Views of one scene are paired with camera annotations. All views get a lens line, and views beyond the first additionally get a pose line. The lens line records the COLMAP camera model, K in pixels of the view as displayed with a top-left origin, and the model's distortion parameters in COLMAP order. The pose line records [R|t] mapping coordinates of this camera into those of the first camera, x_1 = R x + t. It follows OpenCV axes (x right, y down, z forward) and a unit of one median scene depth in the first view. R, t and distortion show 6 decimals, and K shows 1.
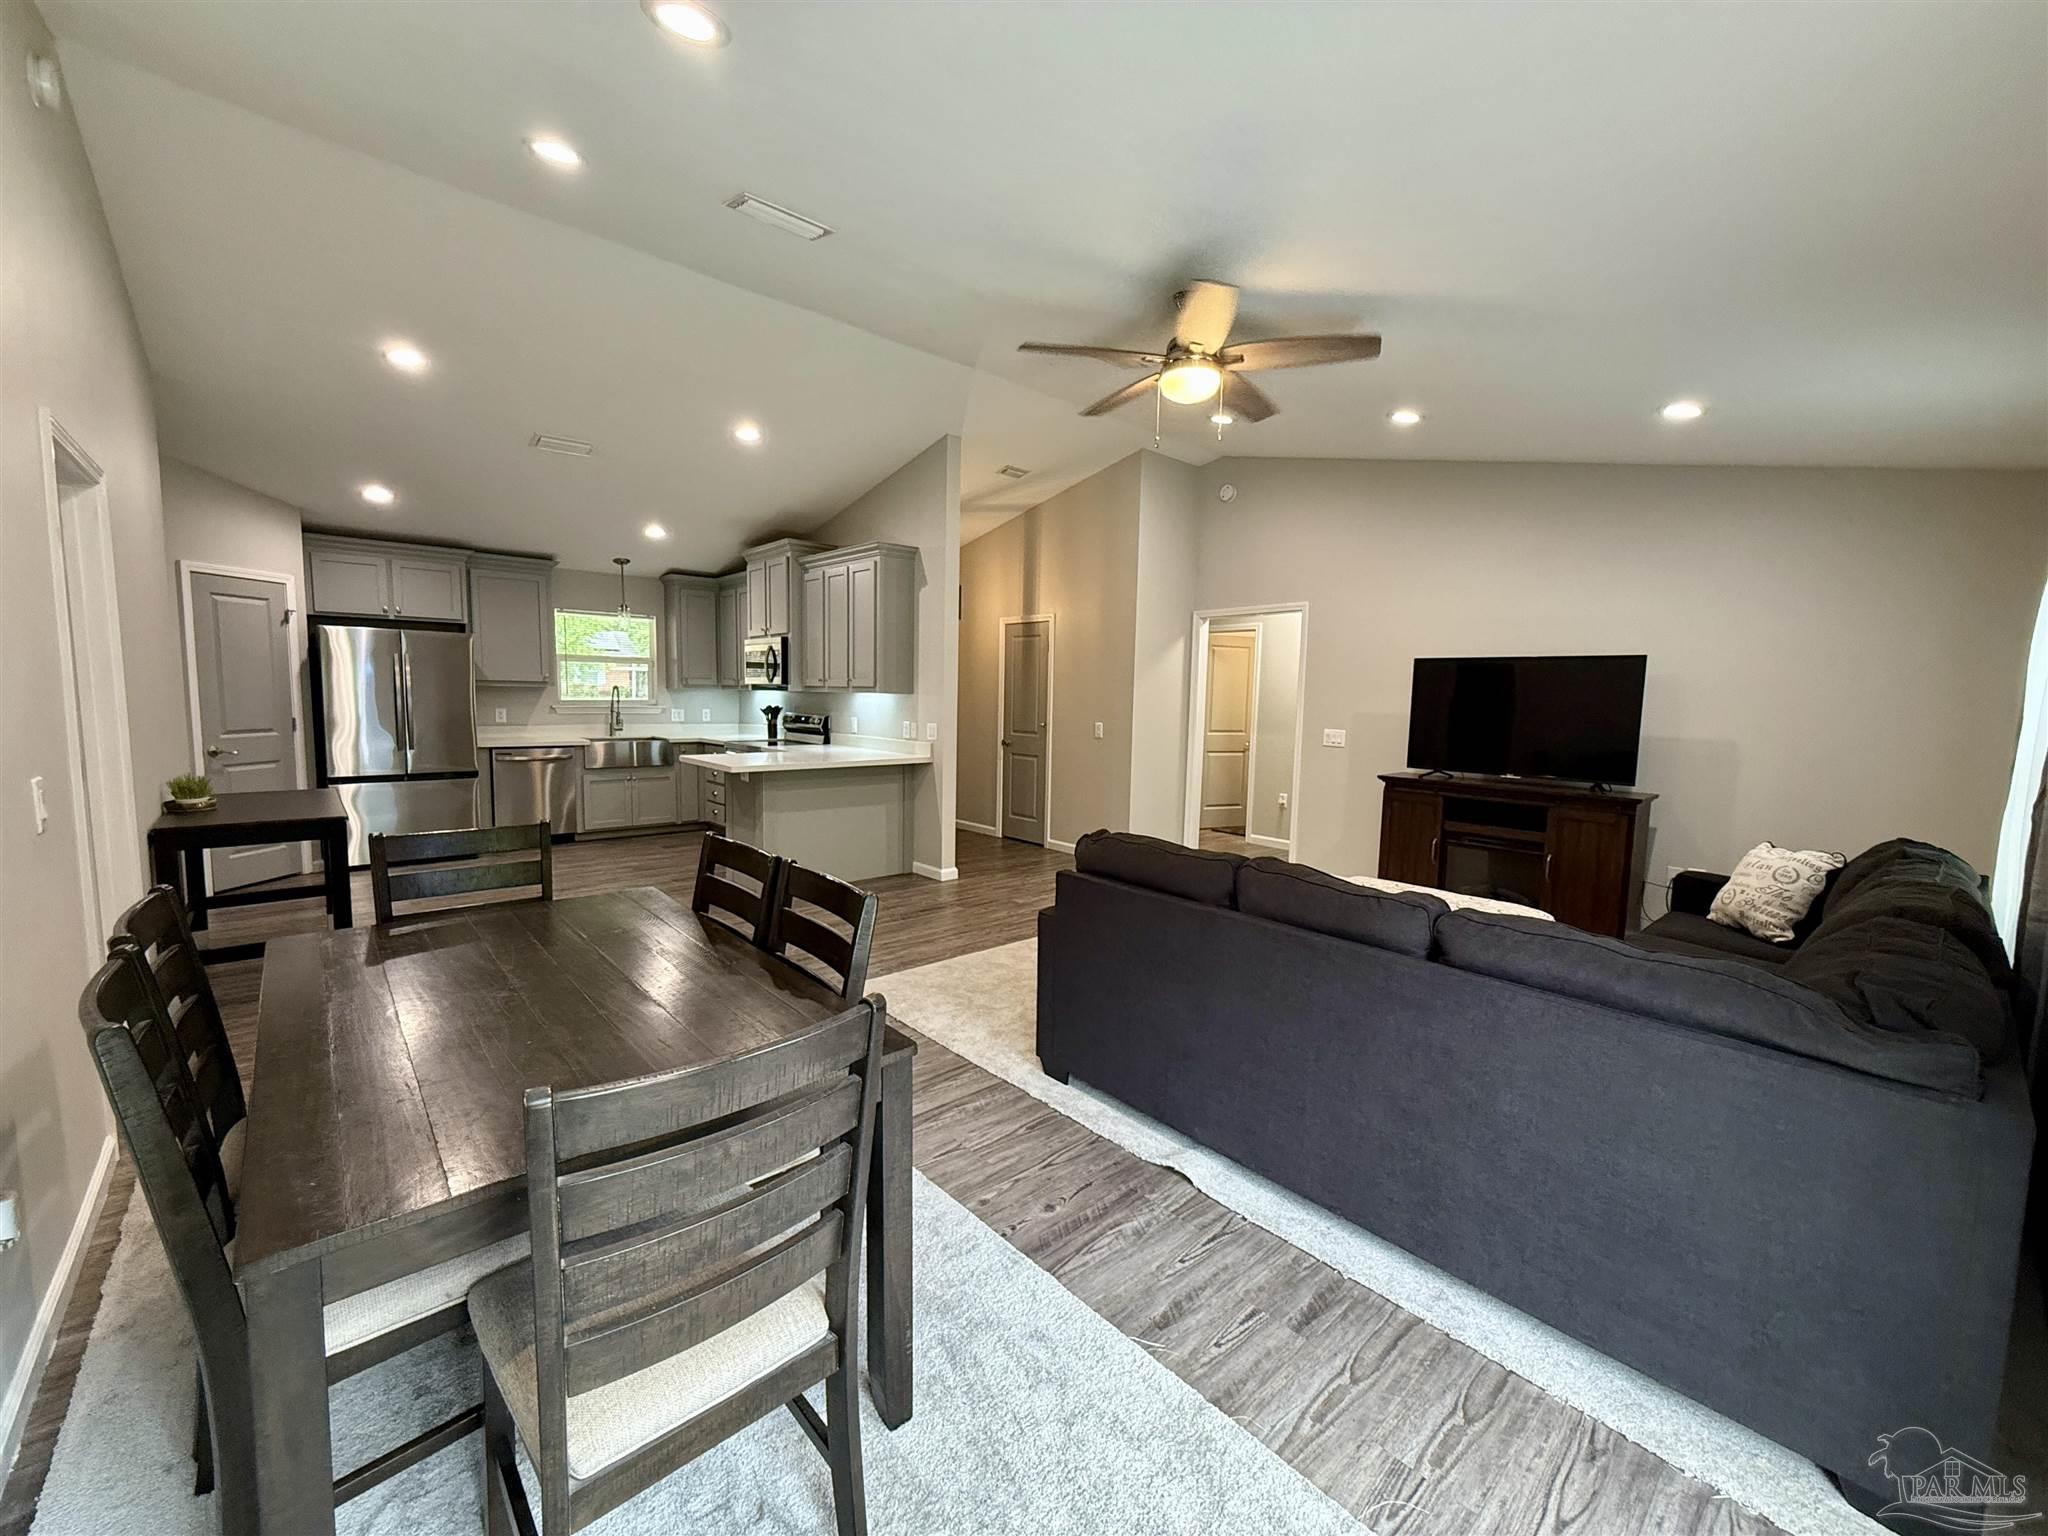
lens RADIAL K [[818.1, 0, 1033.7], [0, 818.1, 766.0], [0, 0, 1]] dist [-0.000871, 0.000150]
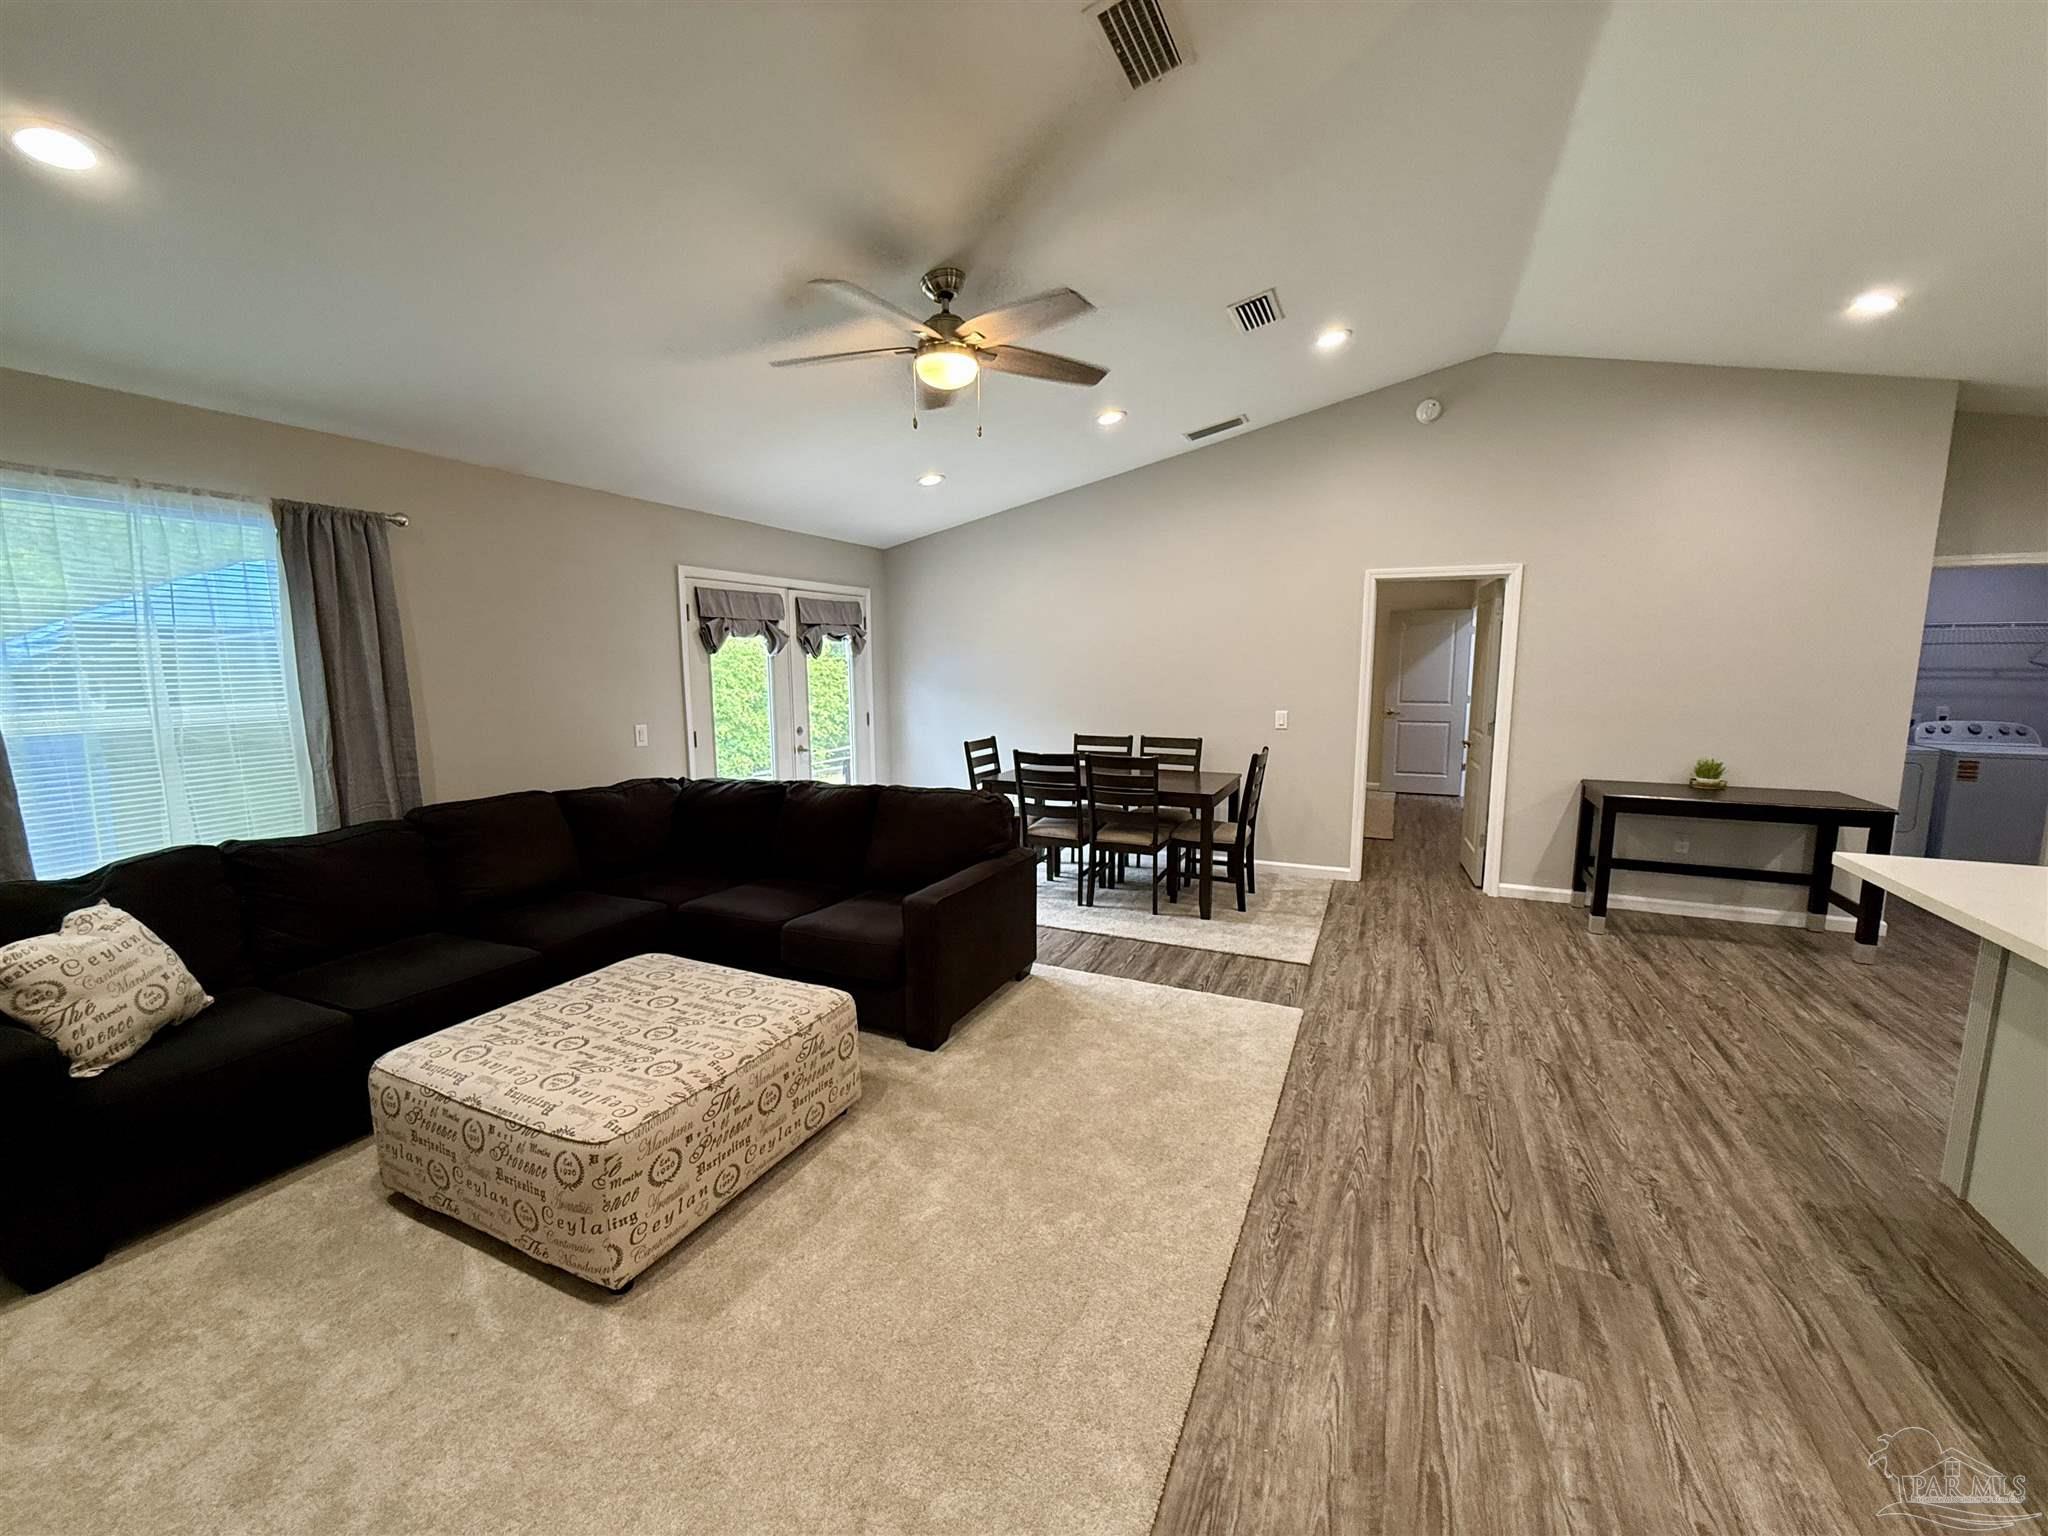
lens RADIAL K [[818.1, 0, 1032.8], [0, 818.1, 768.0], [0, 0, 1]] dist [-0.000871, 0.000150]
pose [[-0.914188, 0.035824, -0.403705, 0.229469], [-0.054882, 0.975969, 0.210887, -0.098991], [0.401558, 0.214947, -0.890252, 0.914311]]
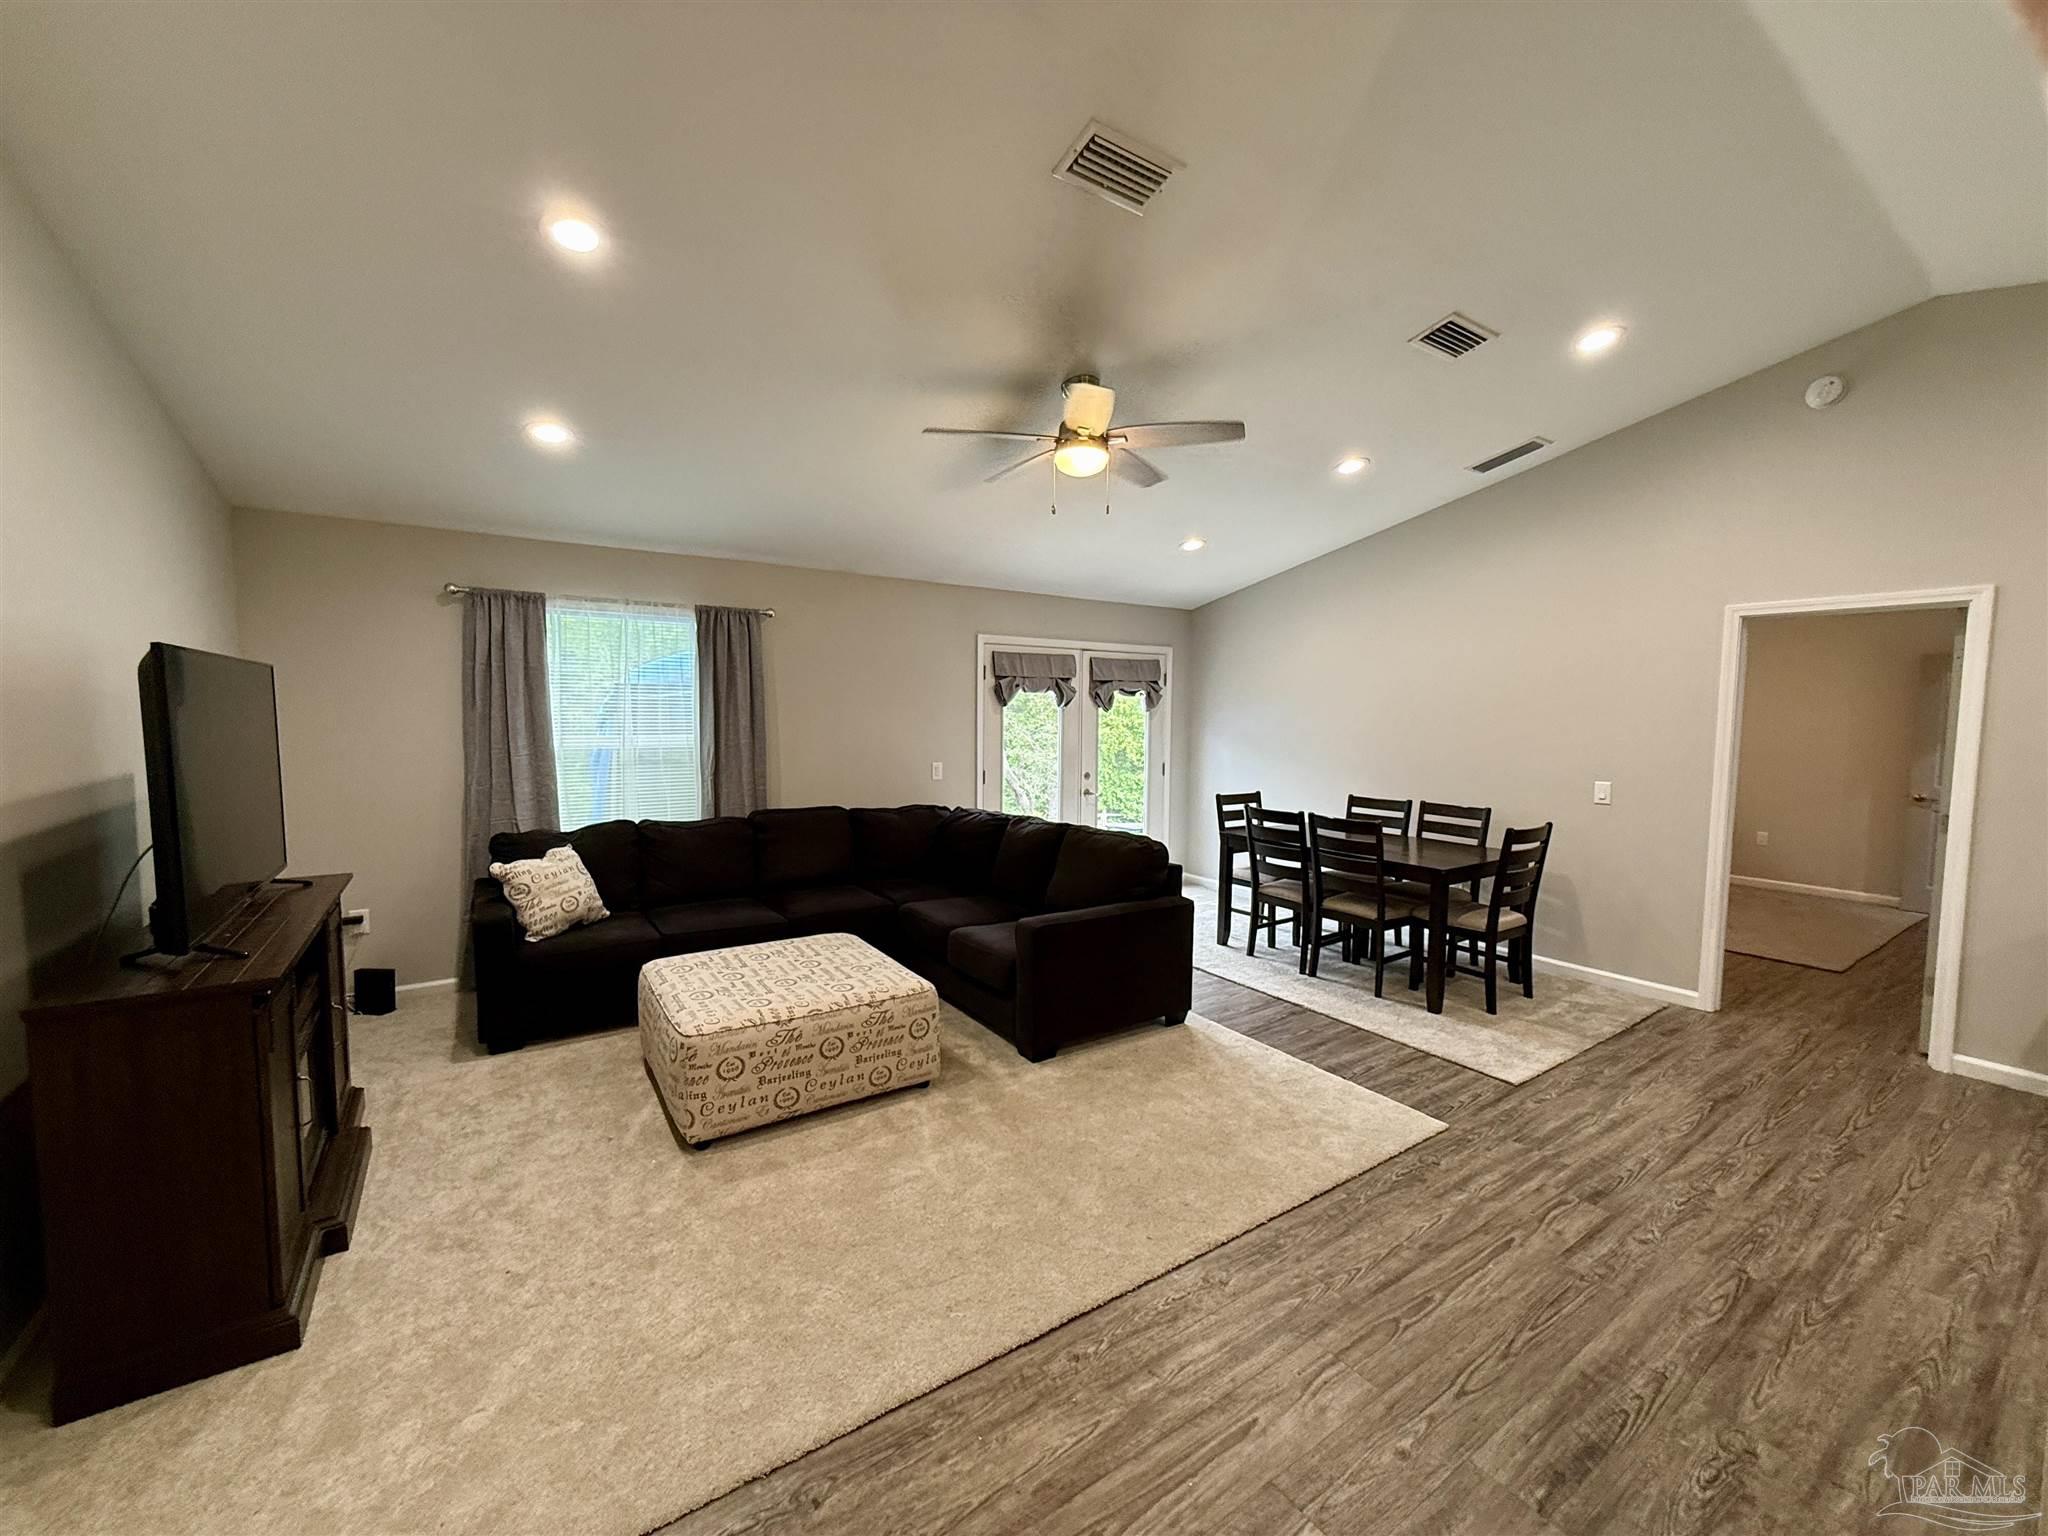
lens RADIAL K [[818.1, 0, 1031.2], [0, 818.1, 768.3], [0, 0, 1]] dist [-0.000871, 0.000150]
pose [[-0.990295, -0.039870, 0.133138, 0.041961], [-0.017319, 0.985903, 0.166419, -0.109244], [-0.137896, 0.162498, -0.977026, 0.985320]]
